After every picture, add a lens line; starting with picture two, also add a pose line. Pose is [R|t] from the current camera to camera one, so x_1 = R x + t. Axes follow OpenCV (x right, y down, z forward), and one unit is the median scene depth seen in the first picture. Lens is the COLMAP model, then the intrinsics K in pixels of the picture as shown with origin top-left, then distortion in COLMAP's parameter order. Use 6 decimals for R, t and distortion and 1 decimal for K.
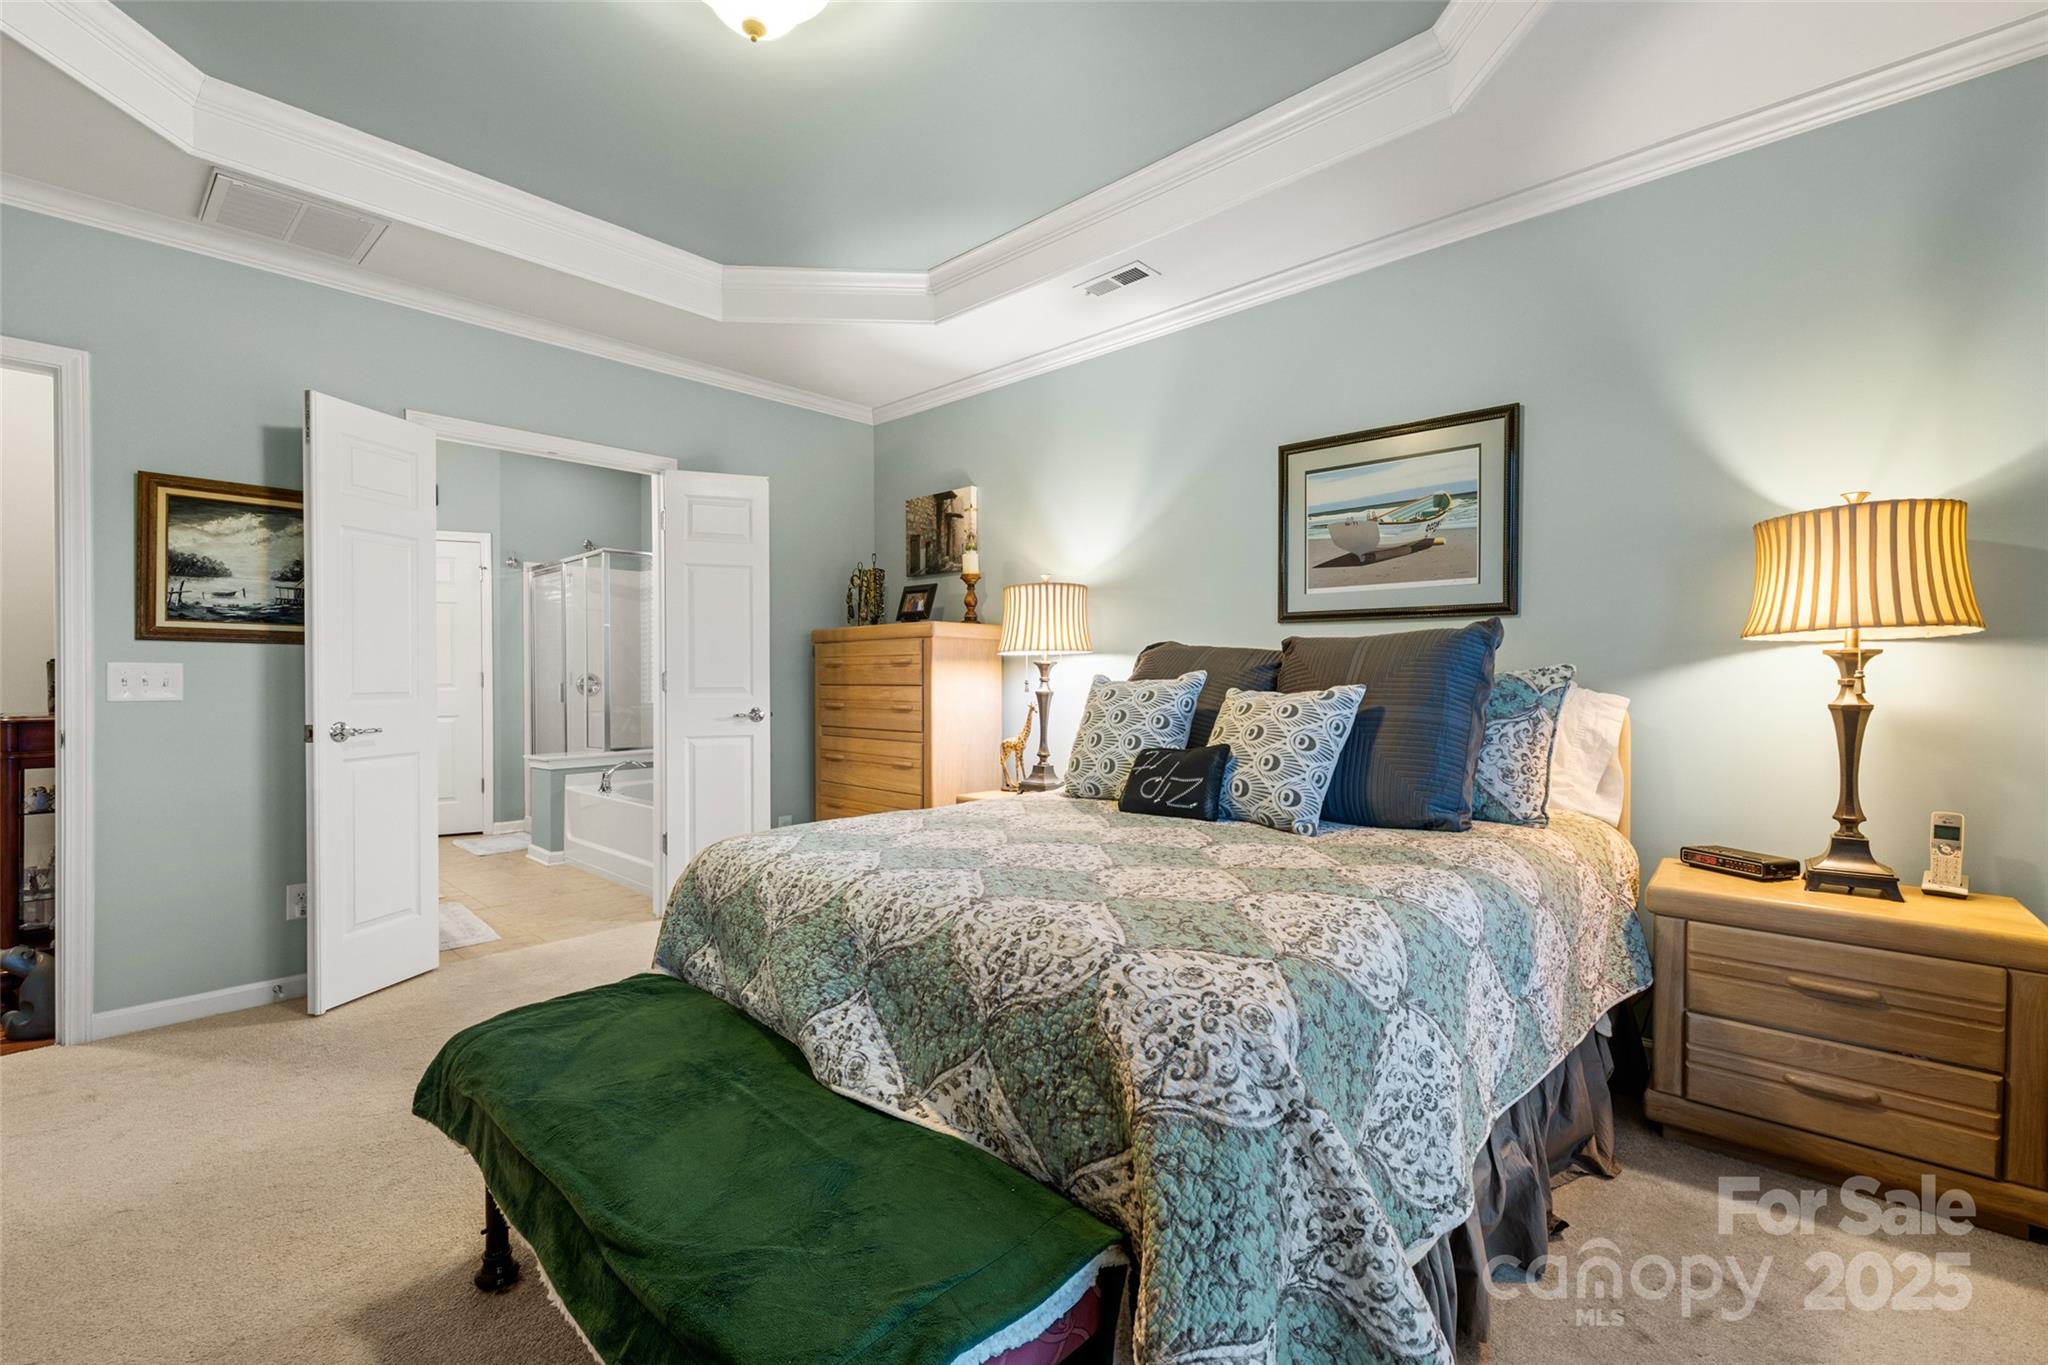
lens RADIAL K [[889.1, 0, 1027.3], [0, 889.1, 679.9], [0, 0, 1]] dist [-0.003142, -0.000903]
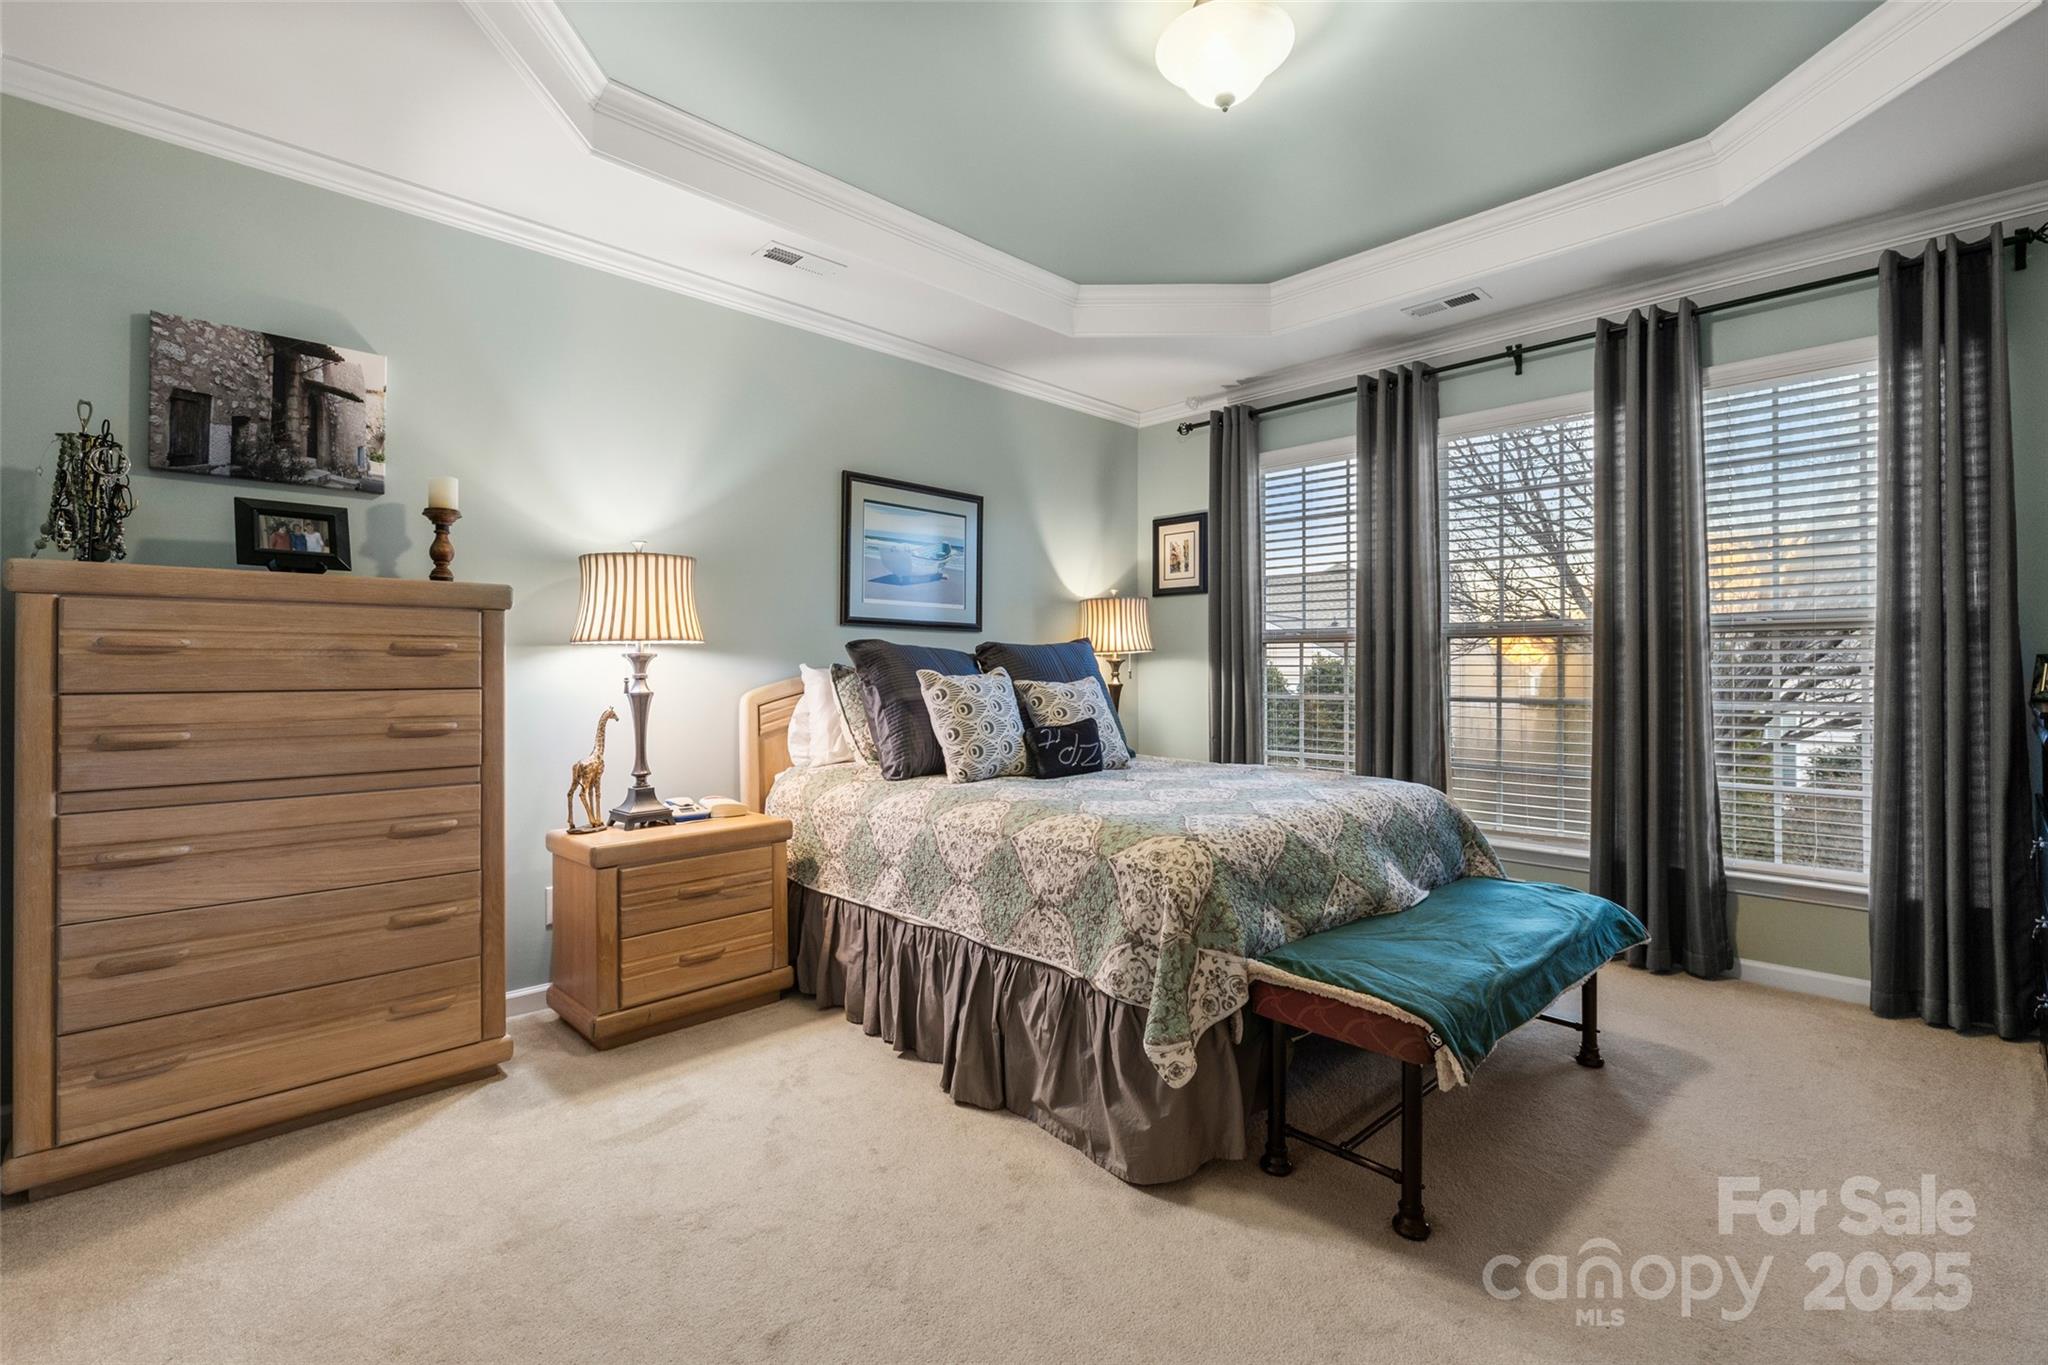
lens RADIAL K [[909.6, 0, 1028.3], [0, 909.6, 676.9], [0, 0, 1]] dist [-0.005403, -0.000067]
pose [[0.037763, -0.009692, 0.999240, -0.760463], [0.002773, 0.999950, 0.009594, -0.006697], [-0.999283, 0.002409, 0.037788, 0.622674]]
